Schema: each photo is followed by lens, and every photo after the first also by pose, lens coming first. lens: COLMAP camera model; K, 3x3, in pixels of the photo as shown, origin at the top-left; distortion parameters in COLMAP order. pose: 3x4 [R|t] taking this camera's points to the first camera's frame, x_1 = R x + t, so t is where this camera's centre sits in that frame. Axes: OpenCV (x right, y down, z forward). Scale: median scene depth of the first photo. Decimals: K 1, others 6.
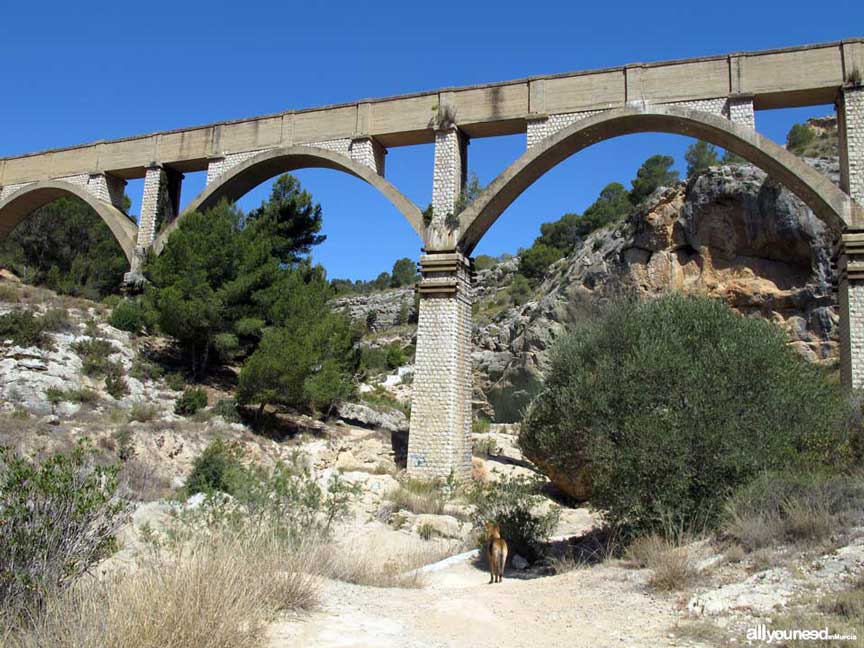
lens RADIAL K [[702.0, 0, 432.0], [0, 702.0, 324.0], [0, 0, 1]] dist [-0.130030, 0.082184]
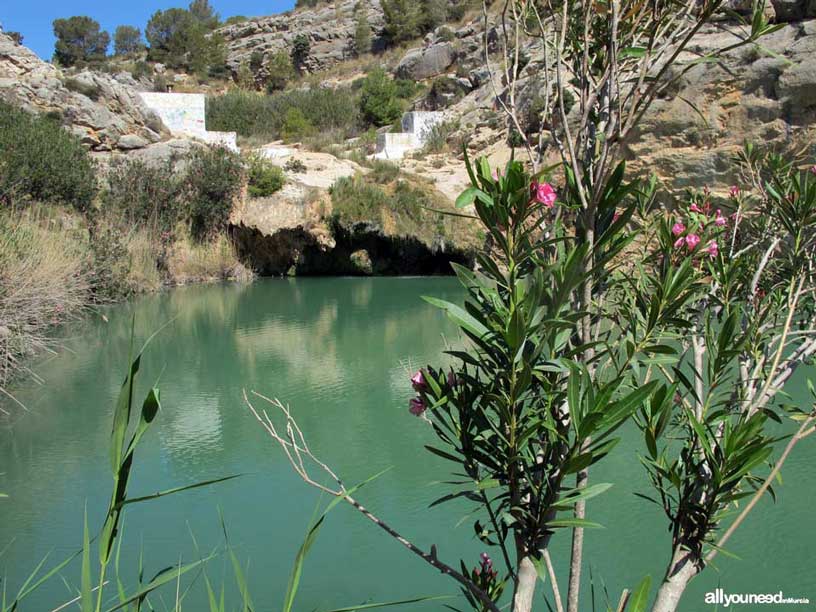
lens RADIAL K [[663.0, 0, 408.0], [0, 663.0, 306.0], [0, 0, 1]] dist [-0.130030, 0.082184]
pose [[0.993036, -0.067085, 0.096844, -0.071845], [0.038096, 0.960726, 0.274873, 0.051311], [-0.111480, -0.269269, 0.956591, 0.497269]]
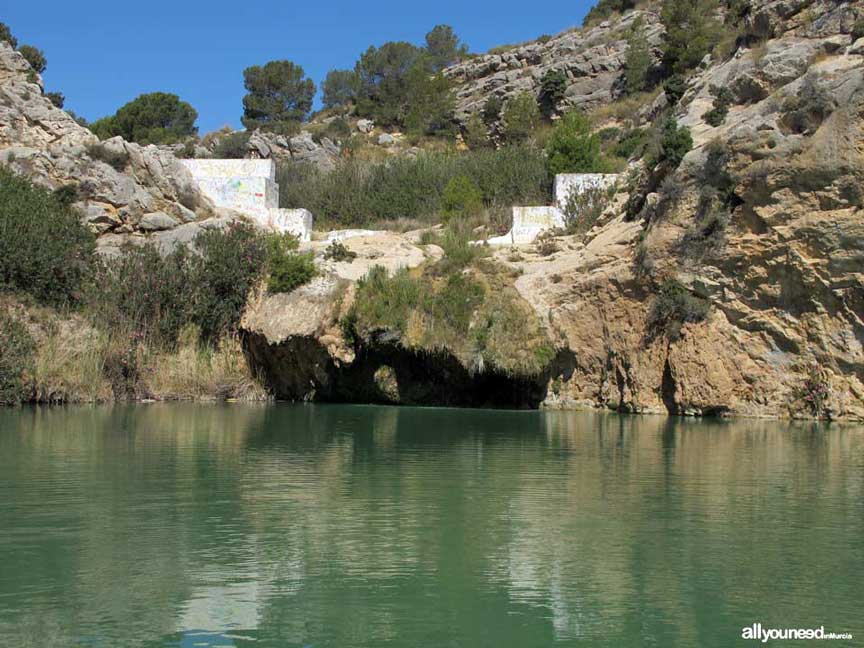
lens RADIAL K [[1086.0, 0, 432.0], [0, 1086.0, 324.0], [0, 0, 1]] dist [-0.081470, -0.002408]
pose [[0.954433, -0.033596, -0.296529, 0.018438], [0.064118, 0.993523, 0.093813, 0.059648], [0.291457, -0.108551, 0.950405, 0.477221]]
